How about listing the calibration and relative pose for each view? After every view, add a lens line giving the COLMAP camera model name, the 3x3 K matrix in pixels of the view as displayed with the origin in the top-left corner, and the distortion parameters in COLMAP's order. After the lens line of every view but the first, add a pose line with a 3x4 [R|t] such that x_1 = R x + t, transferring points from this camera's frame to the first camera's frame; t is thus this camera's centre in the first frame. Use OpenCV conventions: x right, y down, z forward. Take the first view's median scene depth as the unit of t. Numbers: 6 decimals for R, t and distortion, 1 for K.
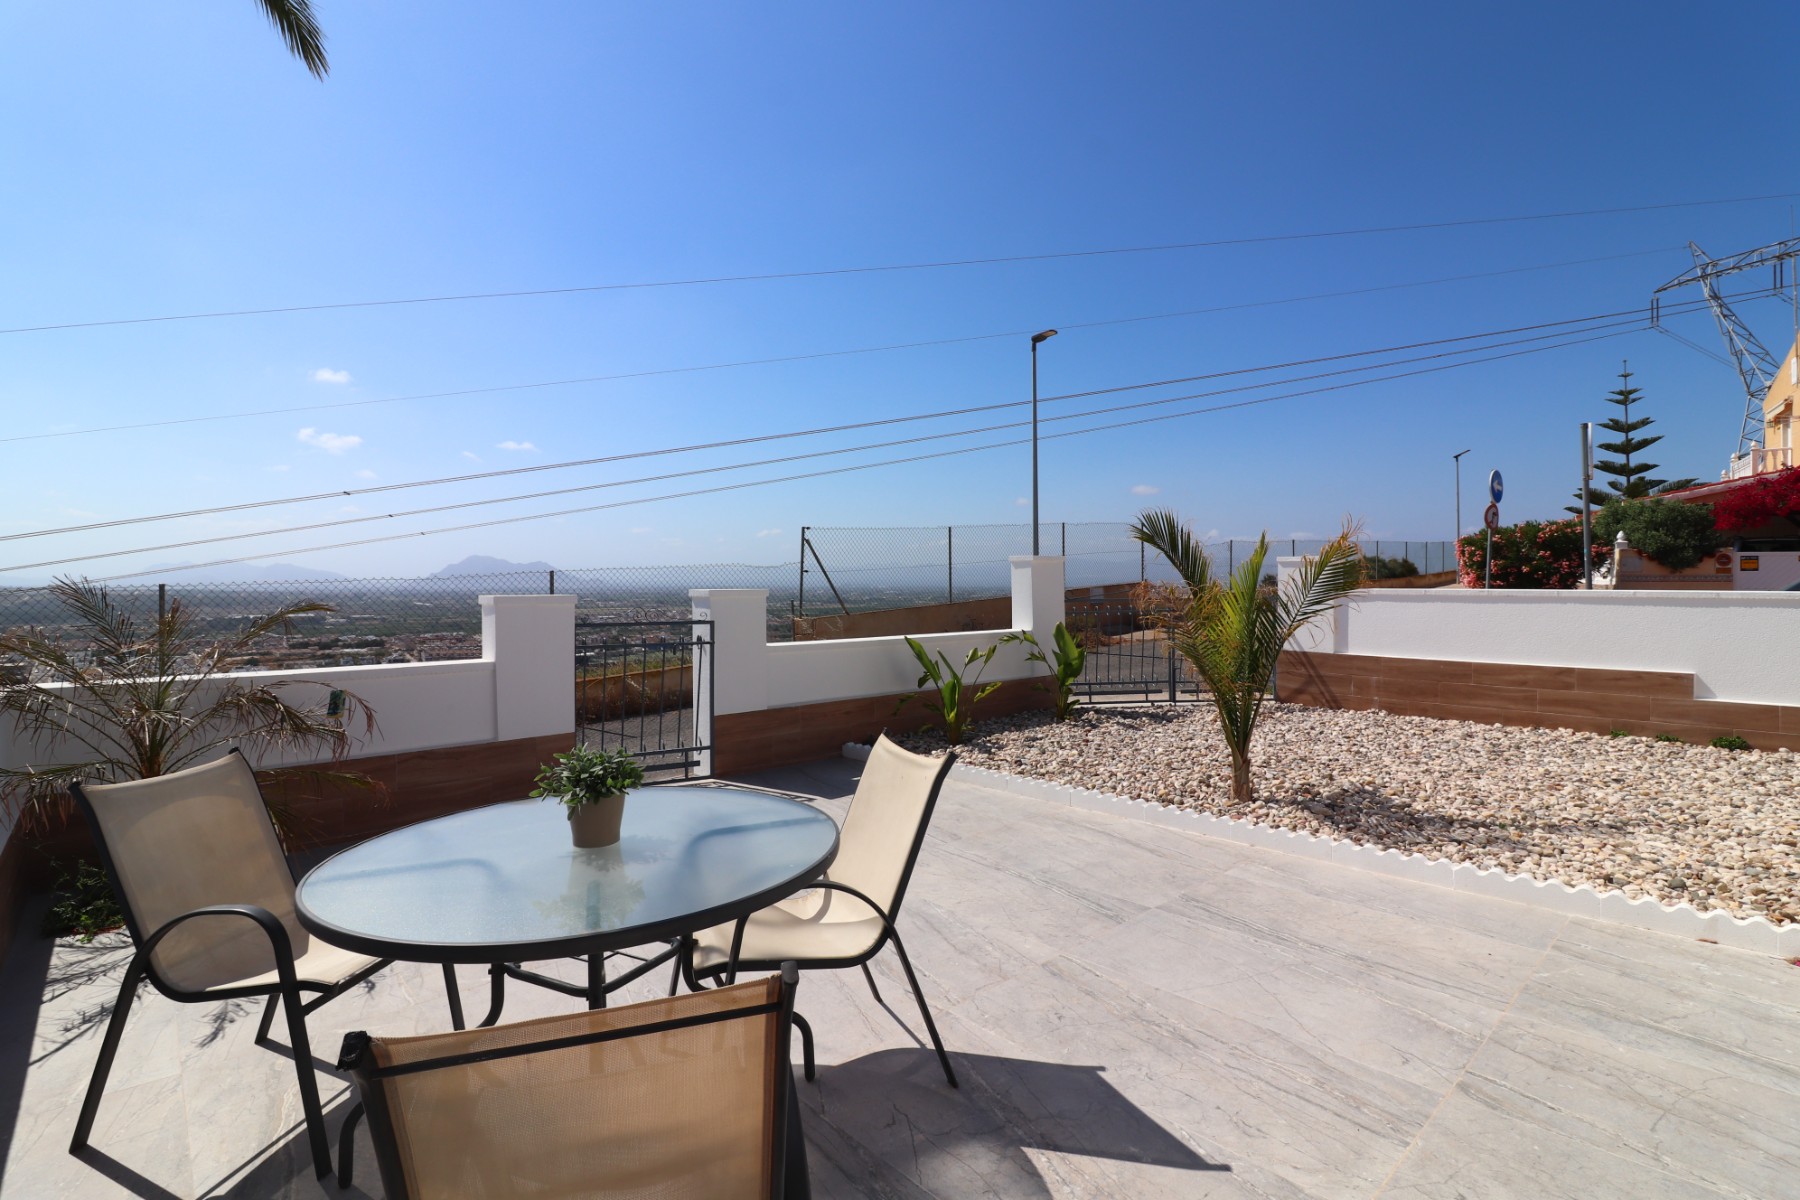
lens RADIAL K [[840.0, 0, 912.7], [0, 840.0, 590.0], [0, 0, 1]] dist [-0.003815, -0.009900]
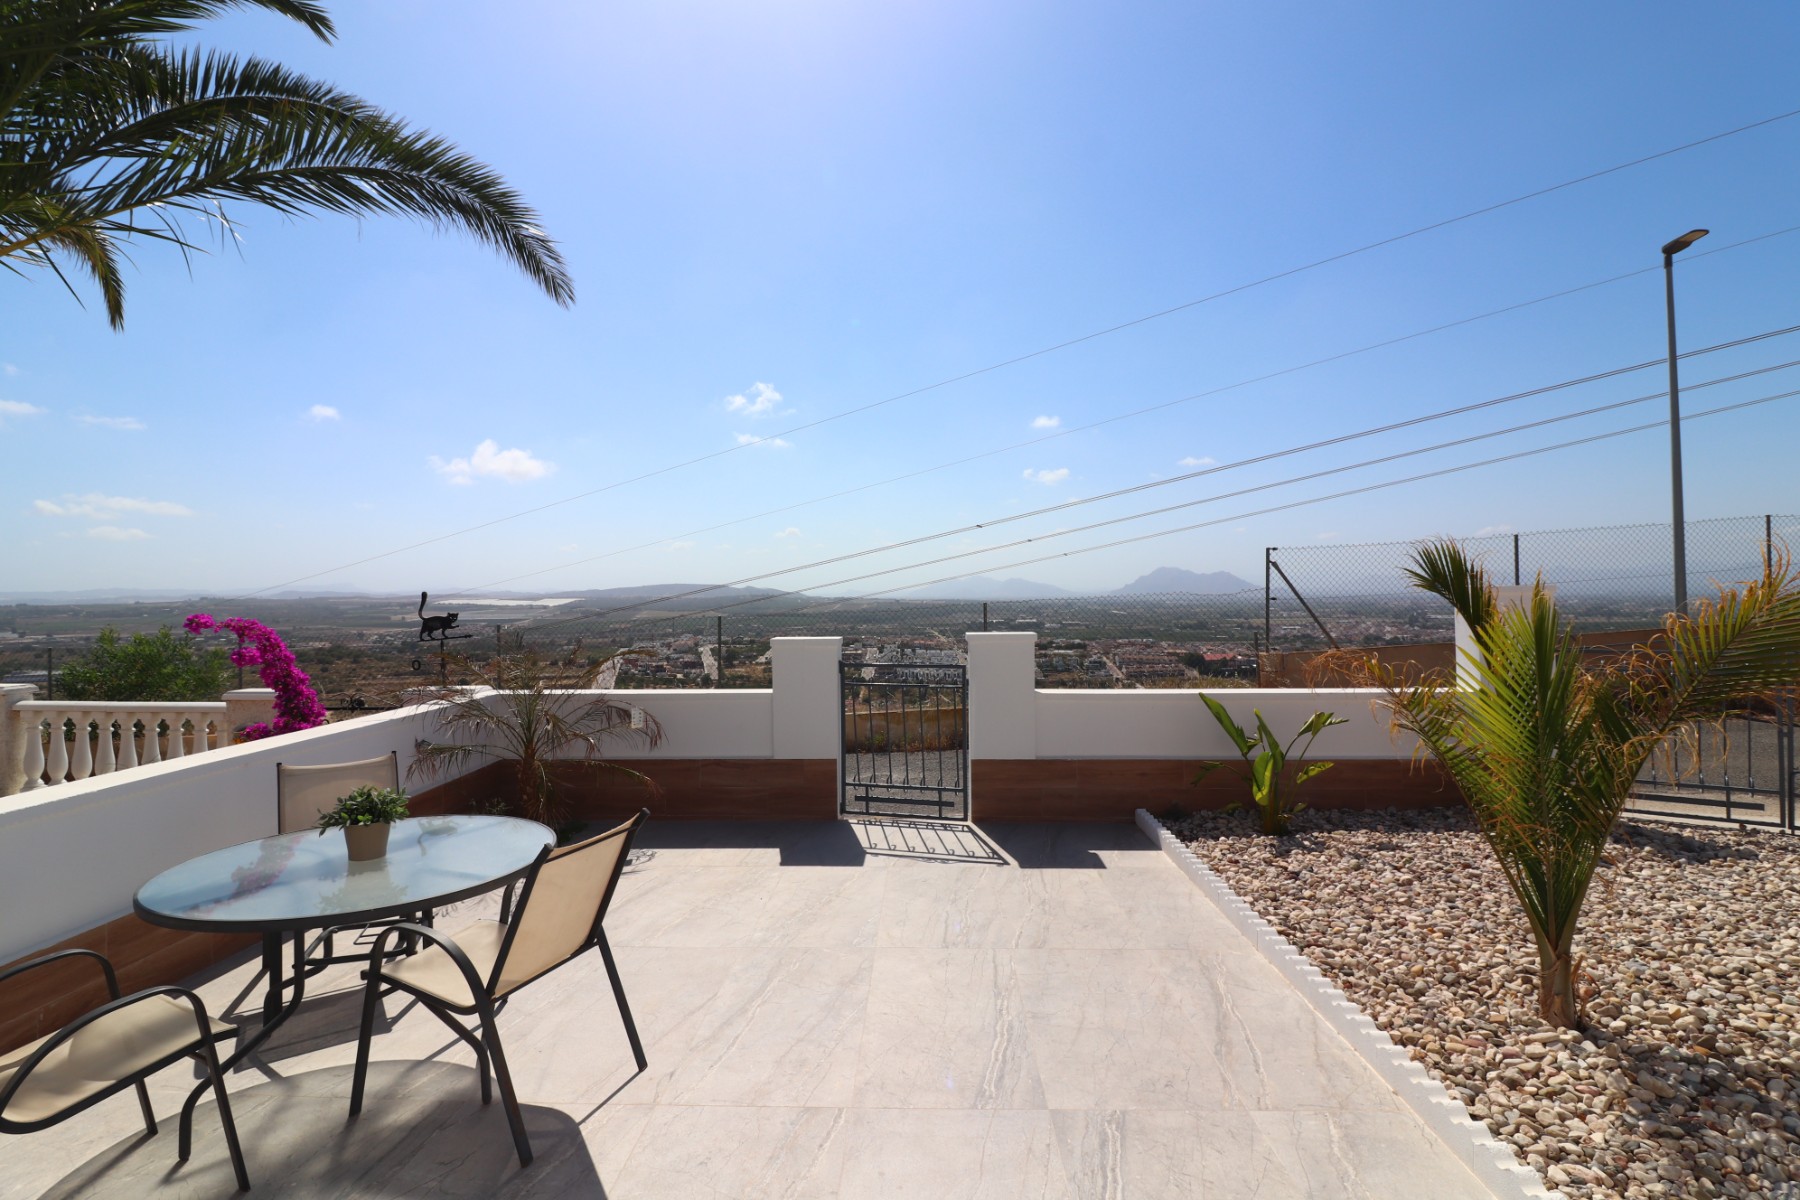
lens RADIAL K [[840.0, 0, 900.0], [0, 840.0, 589.5], [0, 0, 1]] dist [-0.003815, -0.009900]
pose [[0.705072, -0.009565, -0.709071, 0.337648], [0.001158, 0.999923, -0.012337, -0.033872], [0.709135, 0.007877, 0.705029, 0.176908]]
